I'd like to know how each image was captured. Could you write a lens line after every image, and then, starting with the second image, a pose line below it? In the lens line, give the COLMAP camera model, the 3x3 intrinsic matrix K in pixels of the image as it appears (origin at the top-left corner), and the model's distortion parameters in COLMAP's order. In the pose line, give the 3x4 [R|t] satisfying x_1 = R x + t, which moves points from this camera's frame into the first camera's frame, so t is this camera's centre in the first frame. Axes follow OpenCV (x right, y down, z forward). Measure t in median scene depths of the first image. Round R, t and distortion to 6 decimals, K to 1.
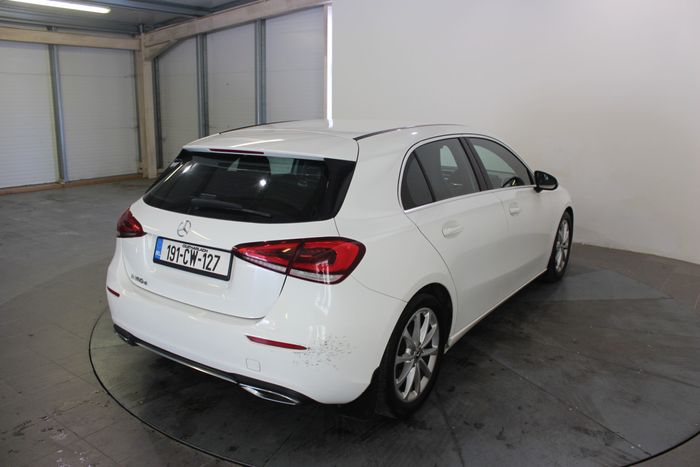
lens RADIAL K [[584.8, 0, 350.0], [0, 584.8, 233.5], [0, 0, 1]] dist [-0.042142, 0.006030]
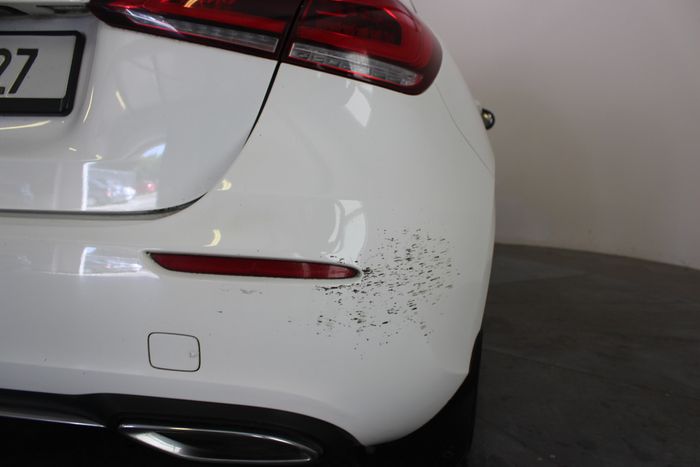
lens RADIAL K [[584.8, 0, 350.0], [0, 584.8, 233.5], [0, 0, 1]] dist [-0.042142, 0.006030]
pose [[0.928708, -0.036900, 0.368972, -0.191863], [0.068803, 0.994906, -0.073679, 0.192112], [-0.364374, 0.093813, 0.926516, 0.674404]]
